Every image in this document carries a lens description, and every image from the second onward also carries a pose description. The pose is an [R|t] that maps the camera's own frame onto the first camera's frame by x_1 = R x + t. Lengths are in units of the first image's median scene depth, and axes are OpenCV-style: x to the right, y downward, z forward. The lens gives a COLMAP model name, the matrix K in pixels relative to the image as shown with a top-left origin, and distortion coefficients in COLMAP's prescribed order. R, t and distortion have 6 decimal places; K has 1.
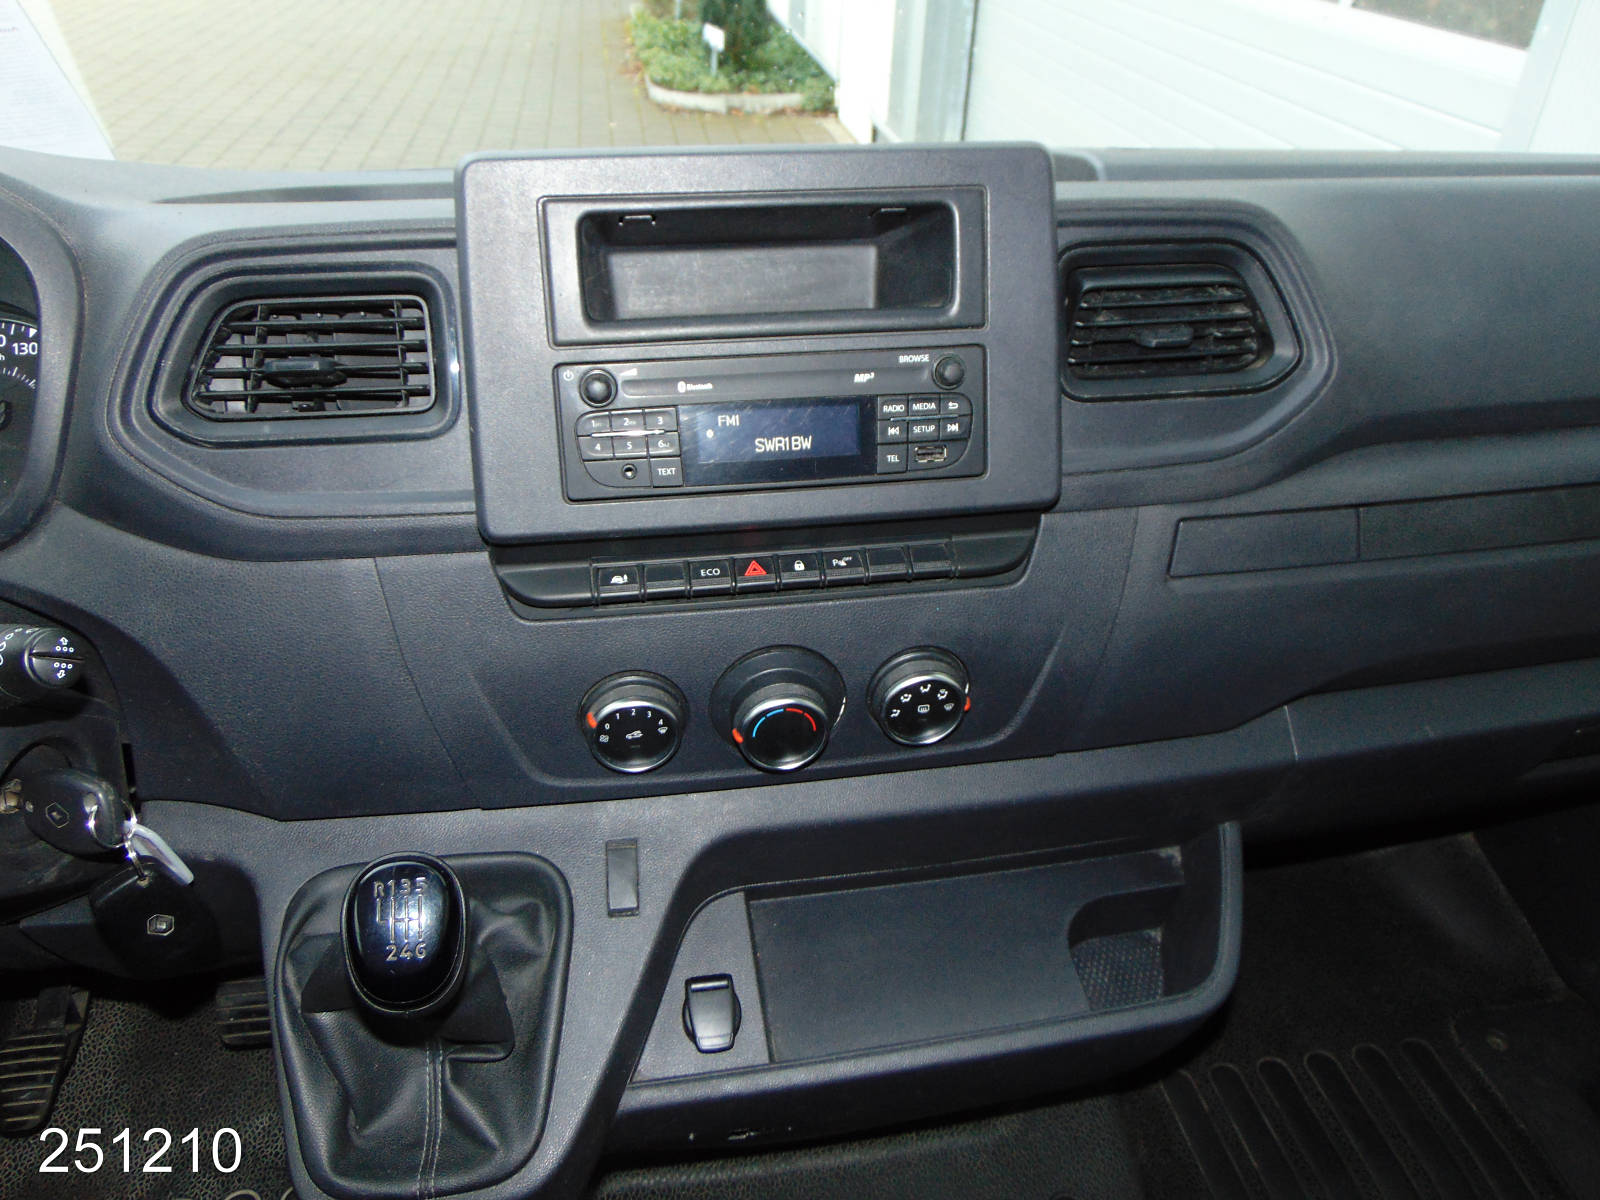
lens RADIAL K [[1147.9, 0, 800.0], [0, 1147.9, 600.0], [0, 0, 1]] dist [-0.020796, 0.011218]
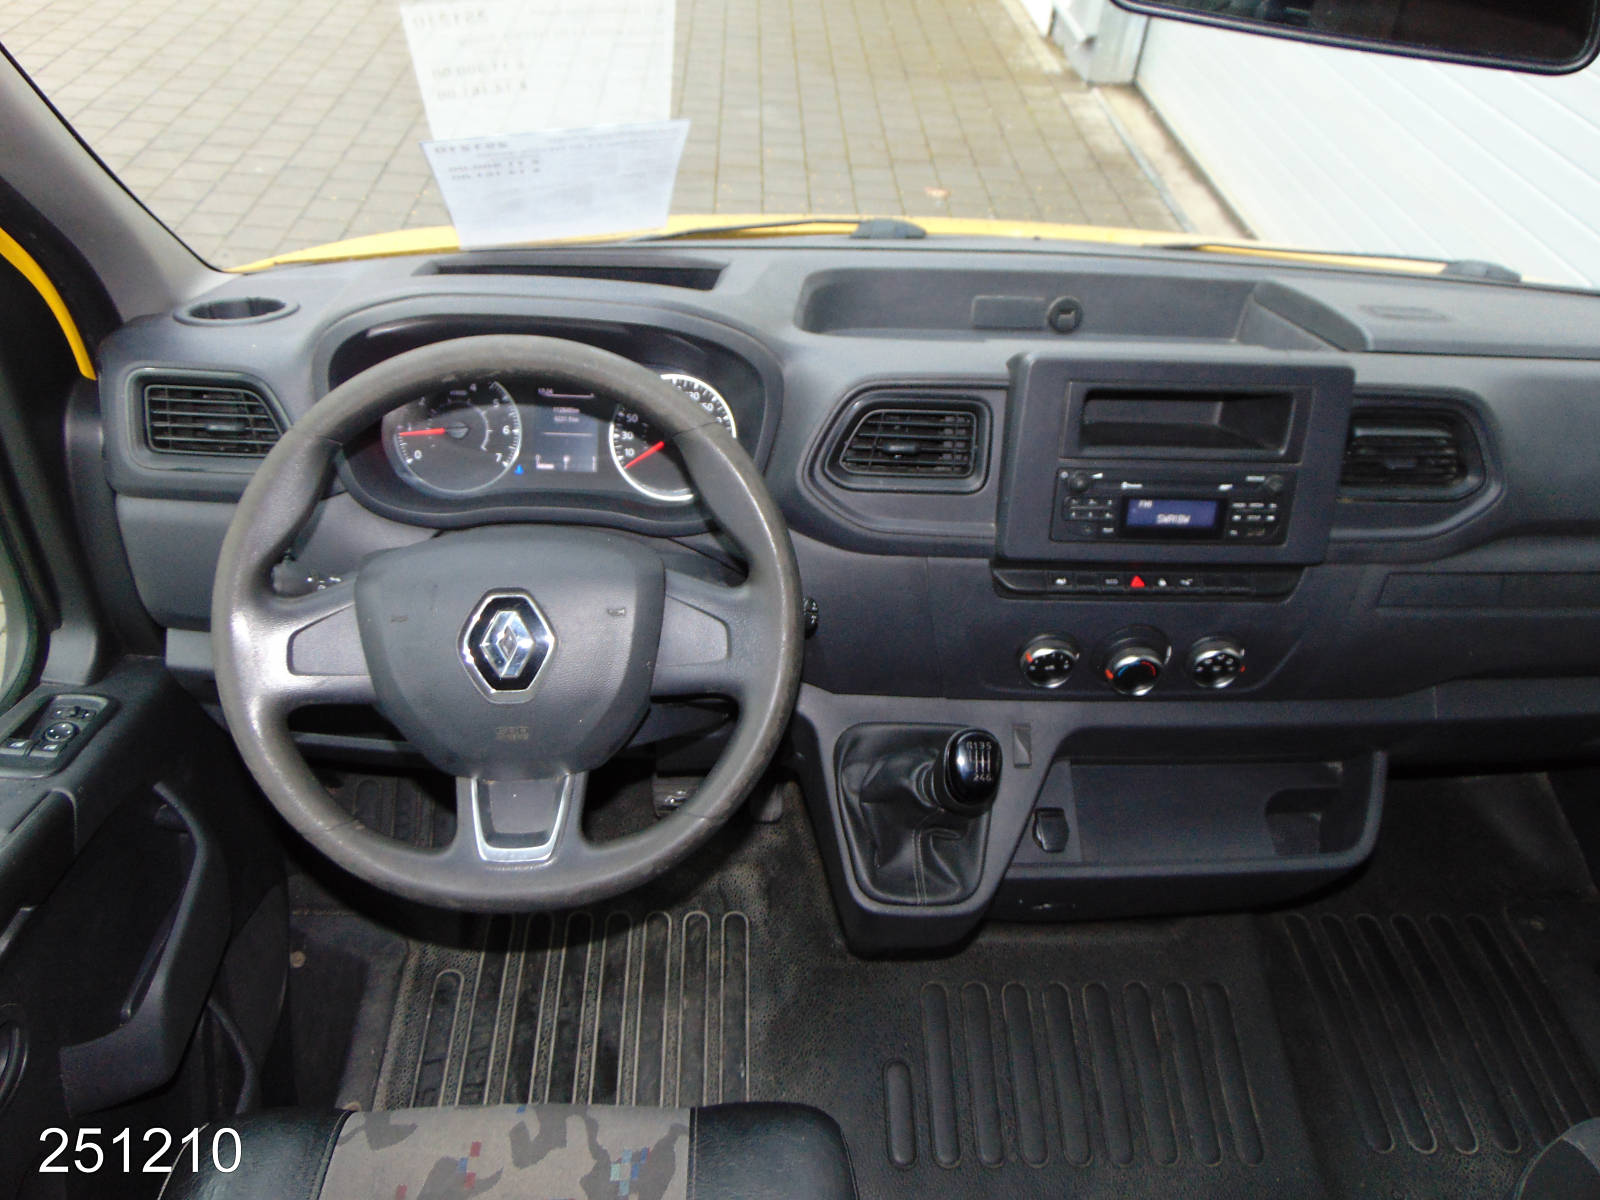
lens RADIAL K [[1154.3, 0, 800.0], [0, 1154.3, 600.0], [0, 0, 1]] dist [-0.001968, -0.001278]
pose [[0.992643, 0.103781, -0.062365, -0.404441], [-0.095143, 0.987154, 0.128356, -0.164454], [0.074885, -0.121478, 0.989765, -0.713044]]
